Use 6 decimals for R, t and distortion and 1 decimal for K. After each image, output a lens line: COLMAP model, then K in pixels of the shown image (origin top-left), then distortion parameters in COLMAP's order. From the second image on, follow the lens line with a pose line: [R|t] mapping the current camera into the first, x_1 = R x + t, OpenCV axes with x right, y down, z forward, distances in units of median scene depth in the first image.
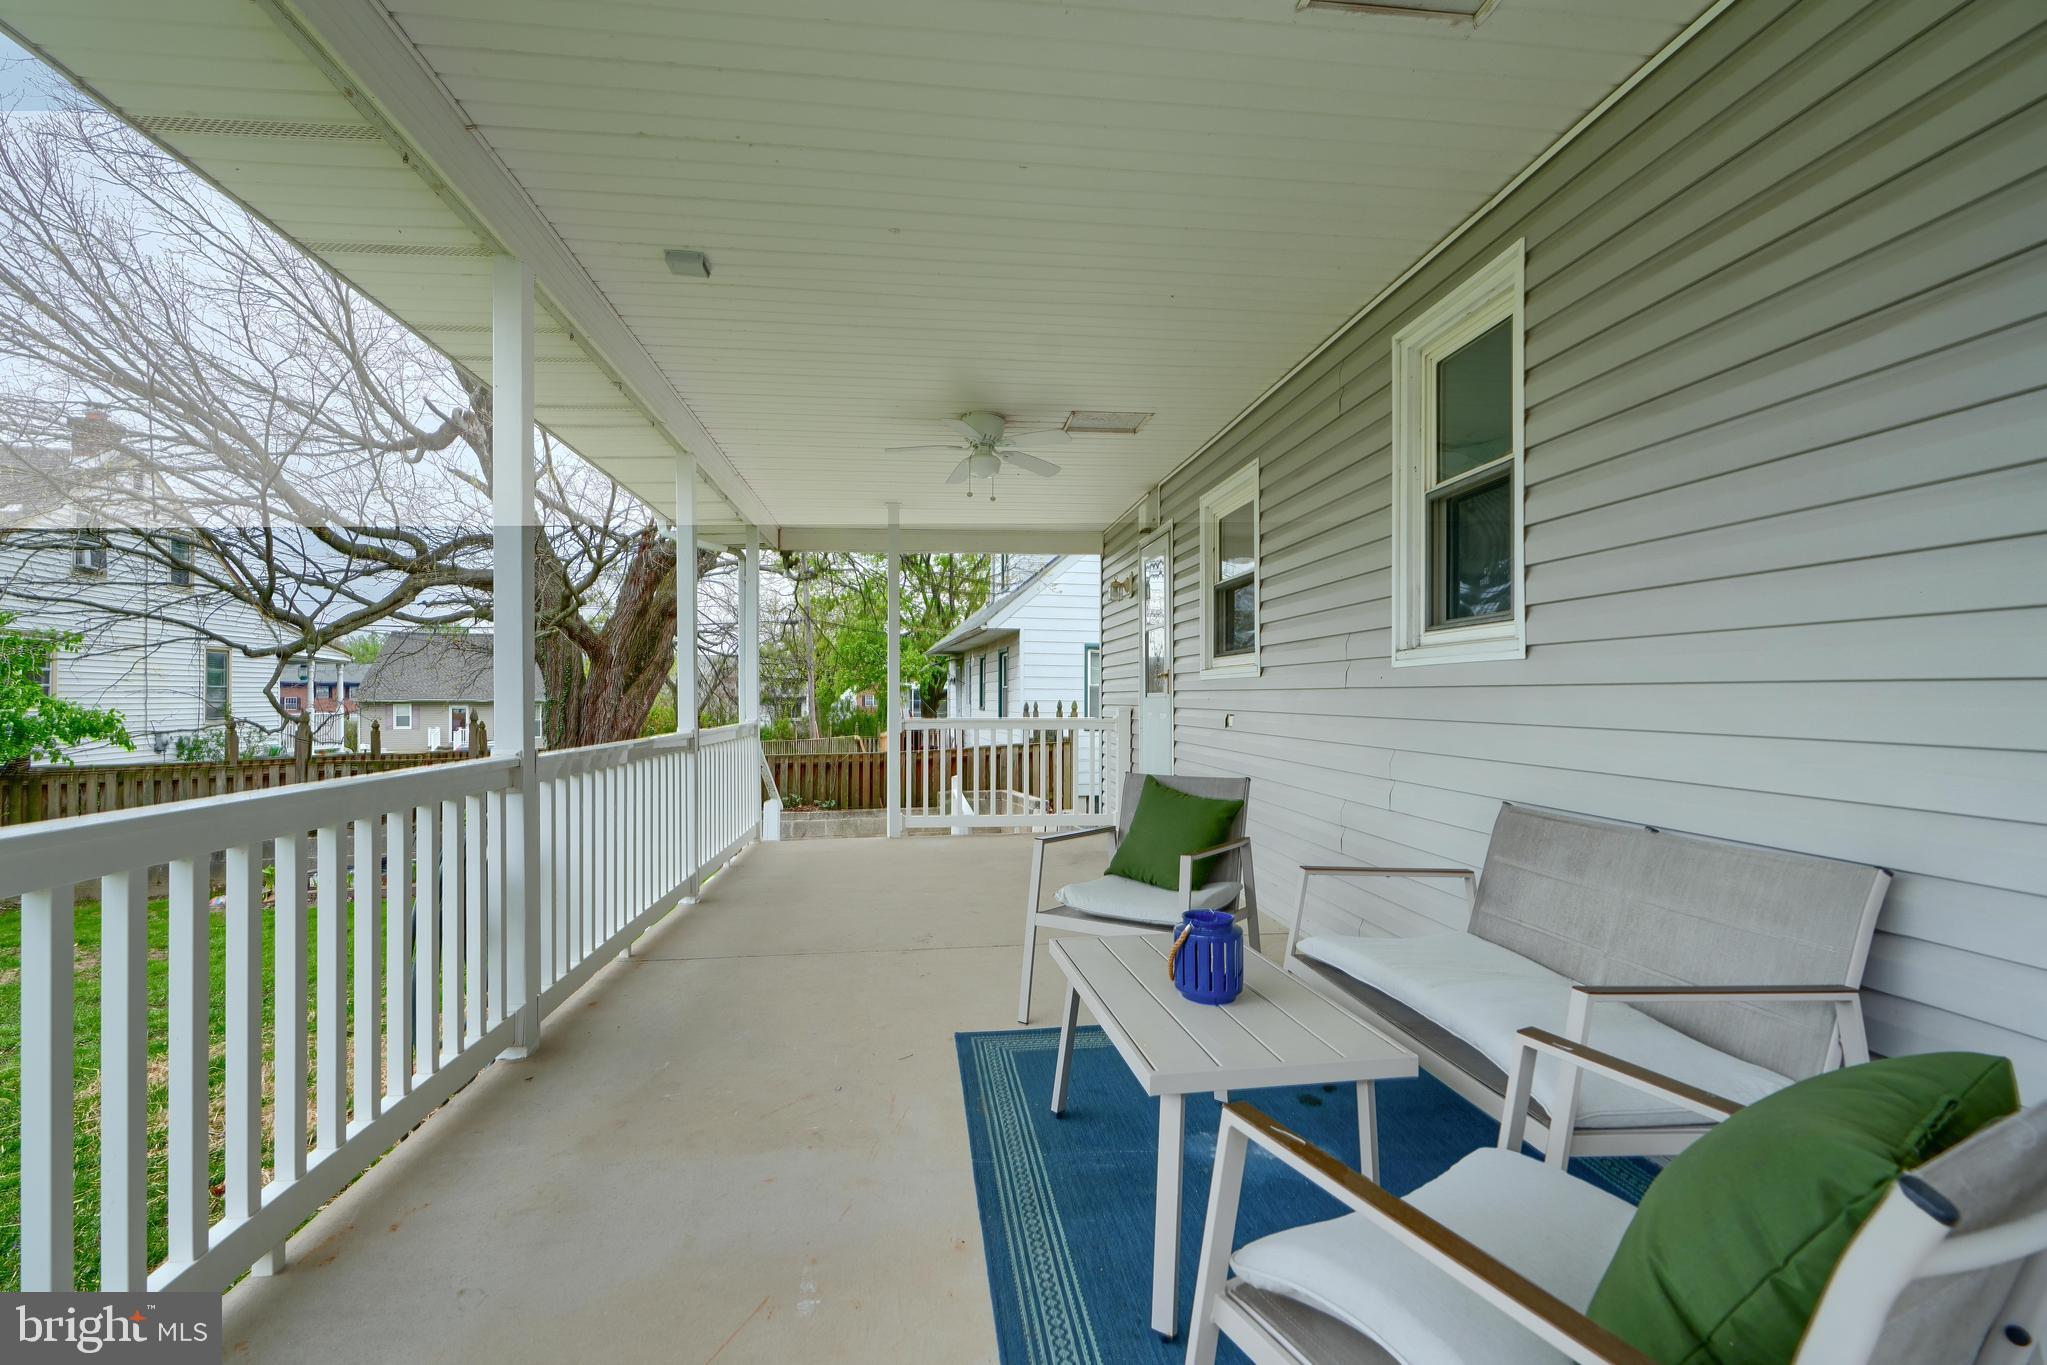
lens RADIAL K [[927.9, 0, 1025.0], [0, 927.9, 688.4], [0, 0, 1]] dist [-0.002035, 0.000440]
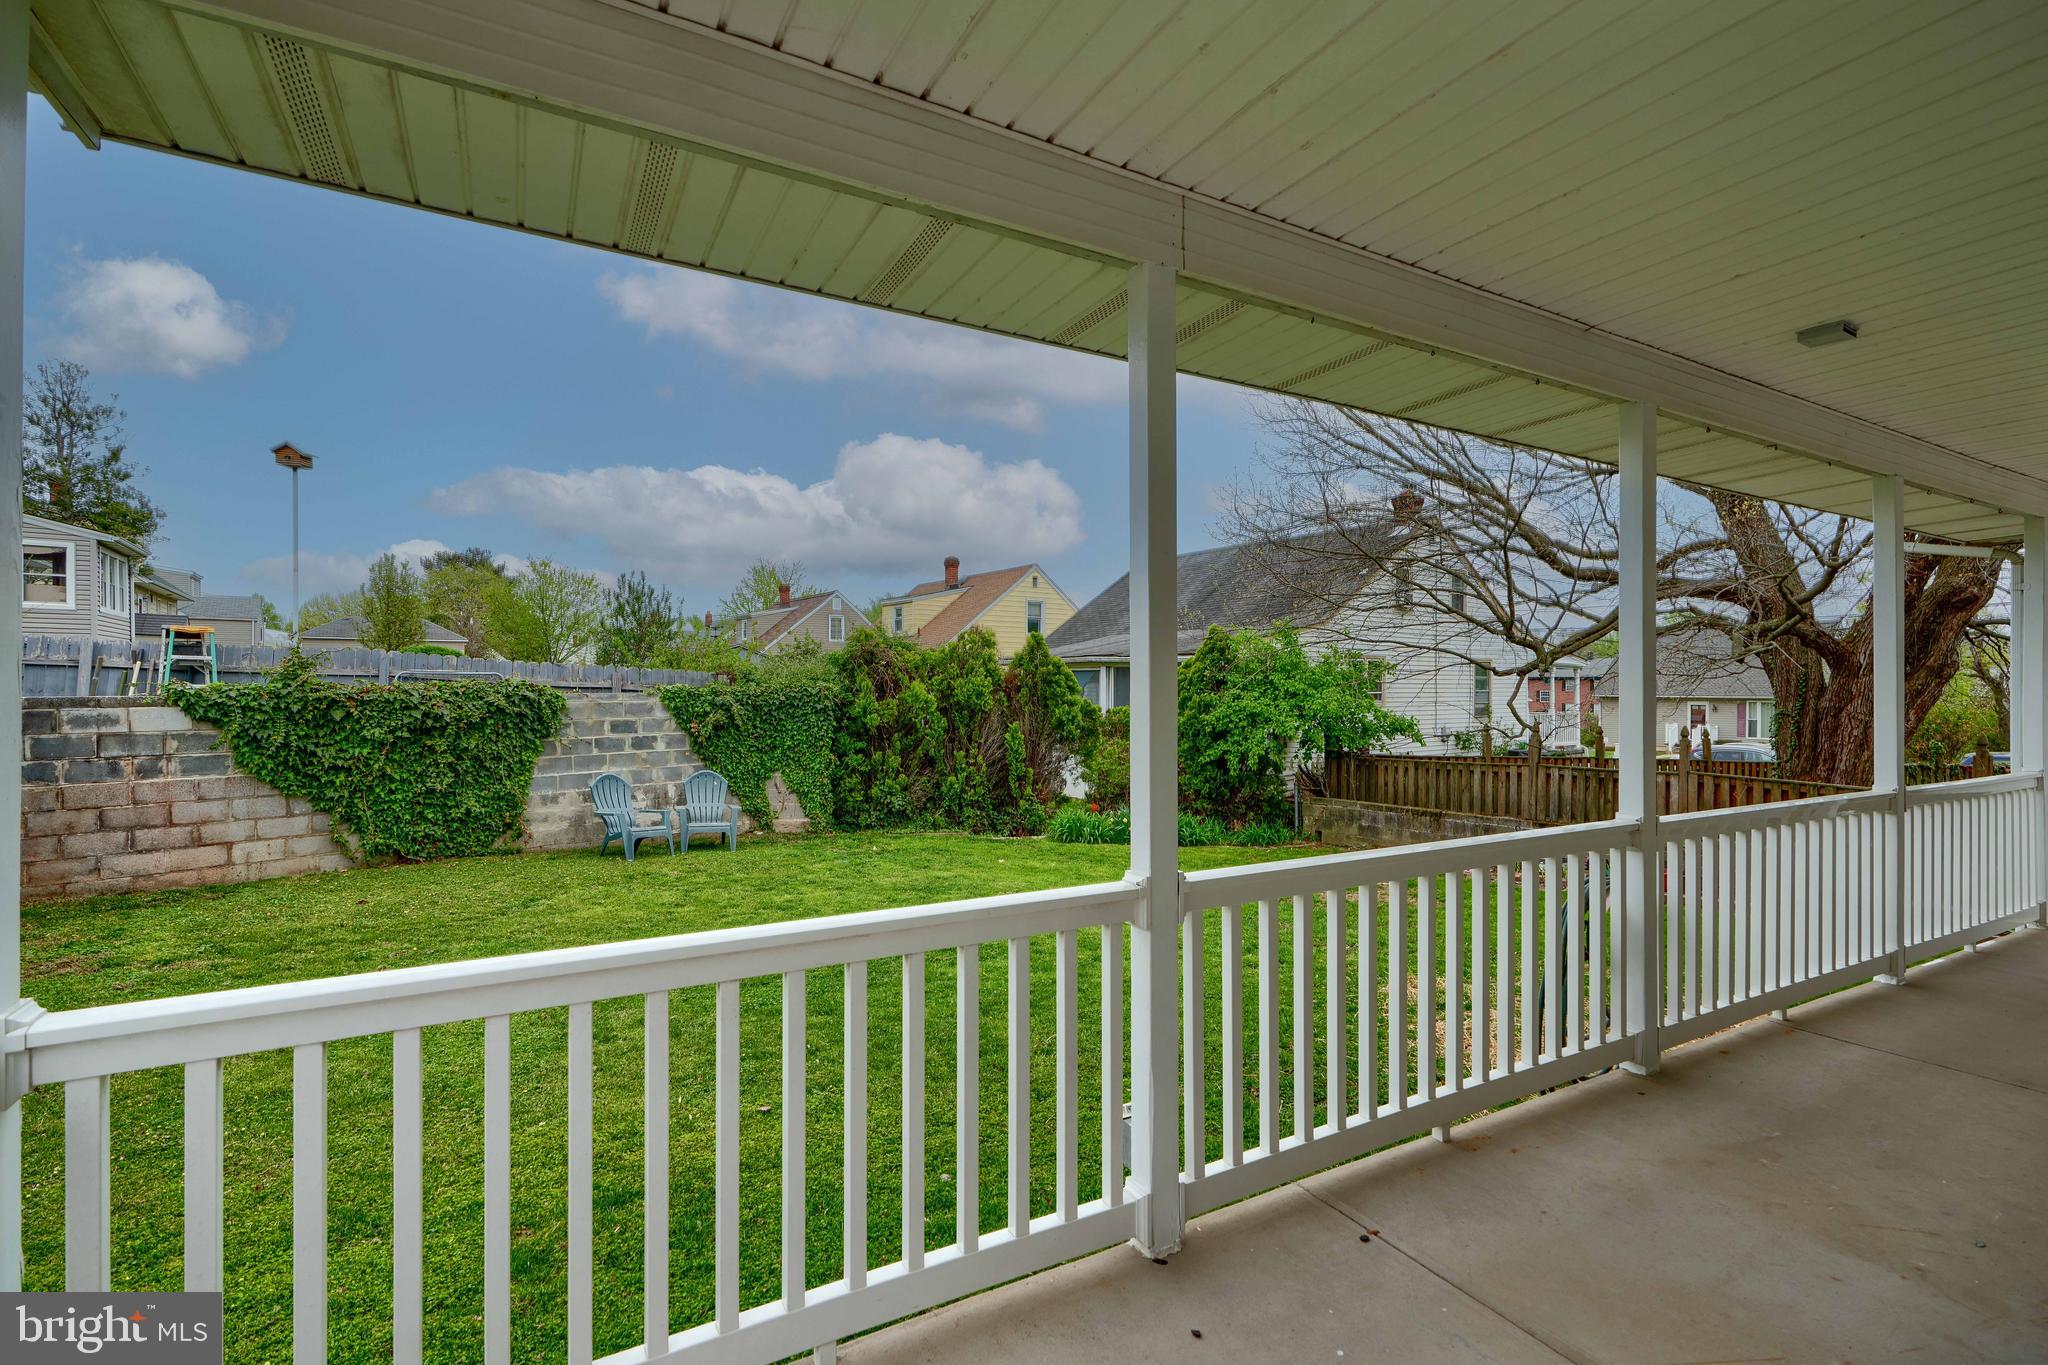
lens RADIAL K [[928.4, 0, 1025.1], [0, 928.4, 686.6], [0, 0, 1]] dist [-0.002035, 0.000440]
pose [[0.374909, 0.004332, -0.927052, 0.088281], [0.009080, 0.999924, 0.008344, -0.039474], [0.927017, -0.011546, 0.374841, -0.059532]]
